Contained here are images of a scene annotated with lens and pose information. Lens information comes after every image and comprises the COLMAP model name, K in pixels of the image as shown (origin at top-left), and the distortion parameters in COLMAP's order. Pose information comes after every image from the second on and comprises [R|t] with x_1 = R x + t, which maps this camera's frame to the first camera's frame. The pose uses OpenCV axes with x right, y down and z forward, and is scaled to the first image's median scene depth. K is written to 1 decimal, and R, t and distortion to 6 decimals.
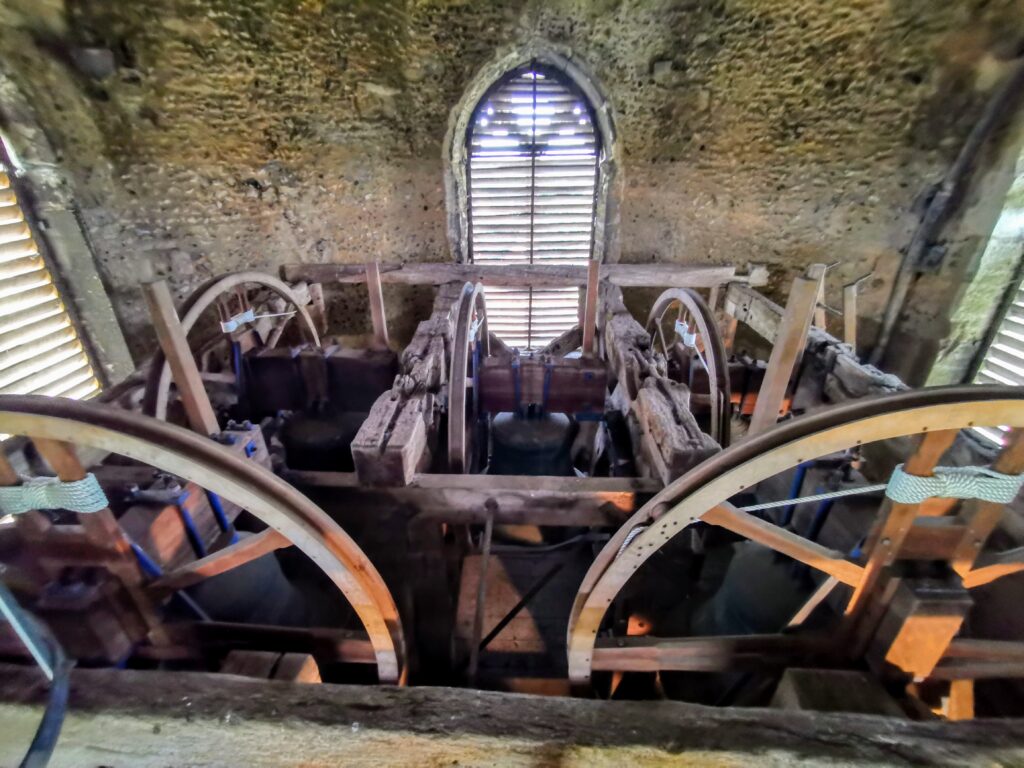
lens RADIAL K [[467.0, 0, 515.7], [0, 467.0, 380.4], [0, 0, 1]] dist [-0.005010, 0.005288]
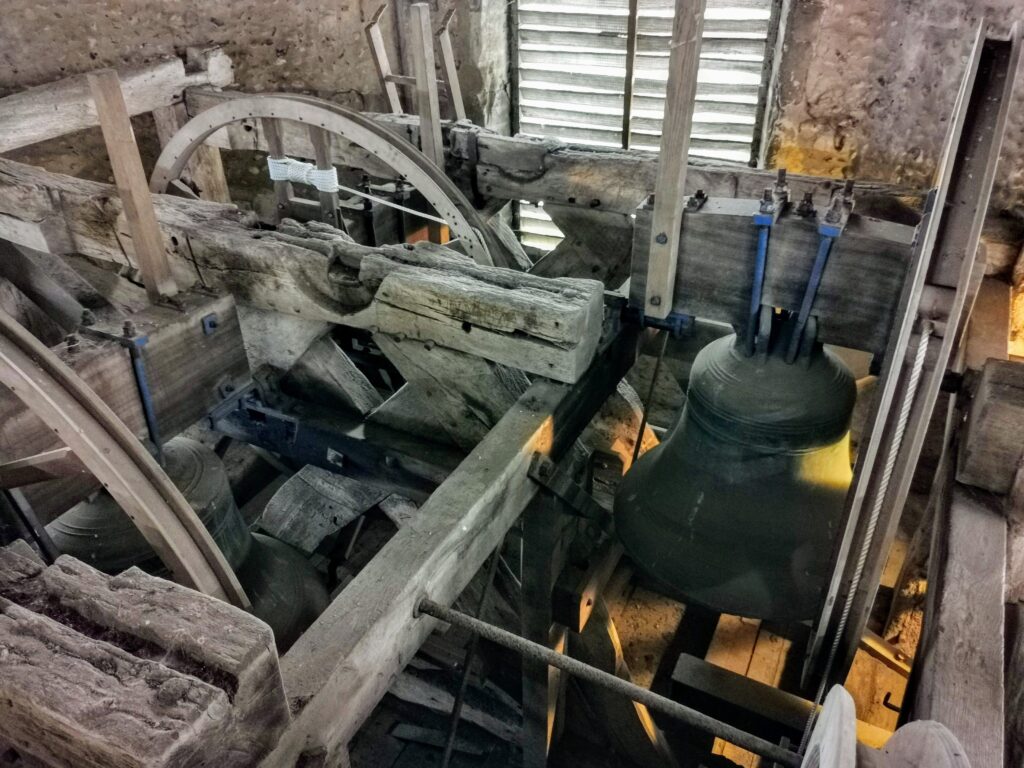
lens RADIAL K [[808.0, 0, 515.7], [0, 808.0, 384.6], [0, 0, 1]] dist [0.034330, -0.024508]
pose [[0.435926, -0.490305, 0.754698, -0.252980], [0.406073, 0.855514, 0.321248, -0.067136], [-0.803165, 0.166422, 0.572040, 0.214250]]
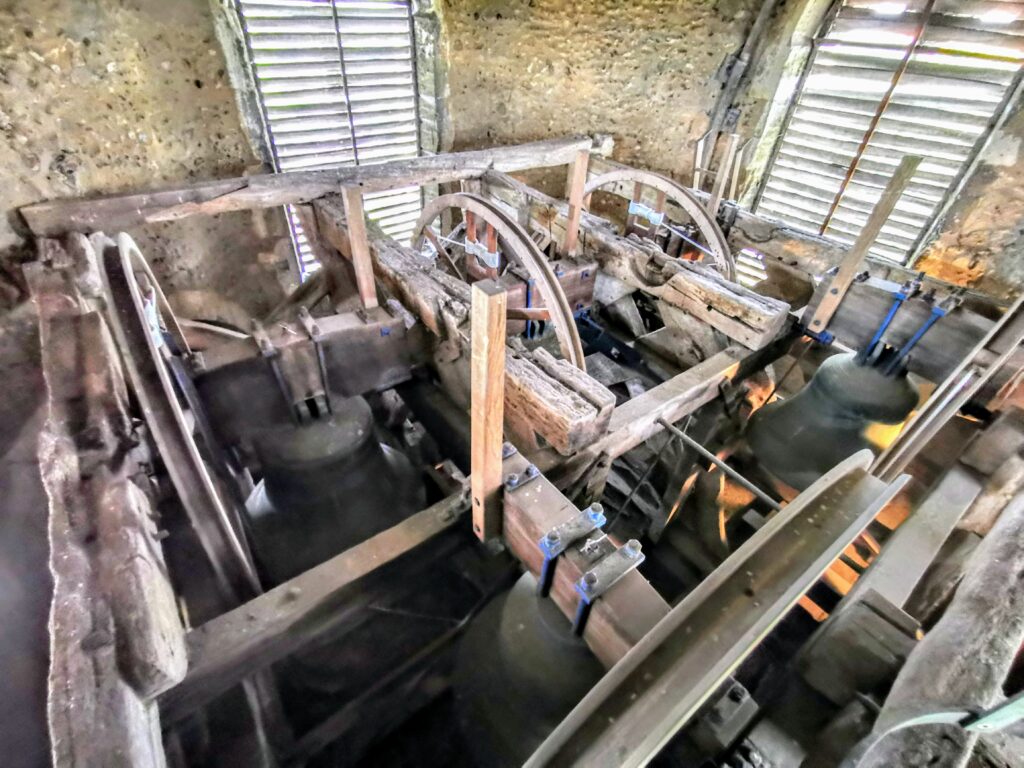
lens RADIAL K [[467.0, 0, 514.3], [0, 467.0, 382.4], [0, 0, 1]] dist [-0.005010, 0.005288]
pose [[0.785437, -0.356563, 0.505916, -0.397961], [0.220180, 0.924884, 0.310016, -0.099562], [-0.578454, -0.132105, 0.804947, 0.176898]]
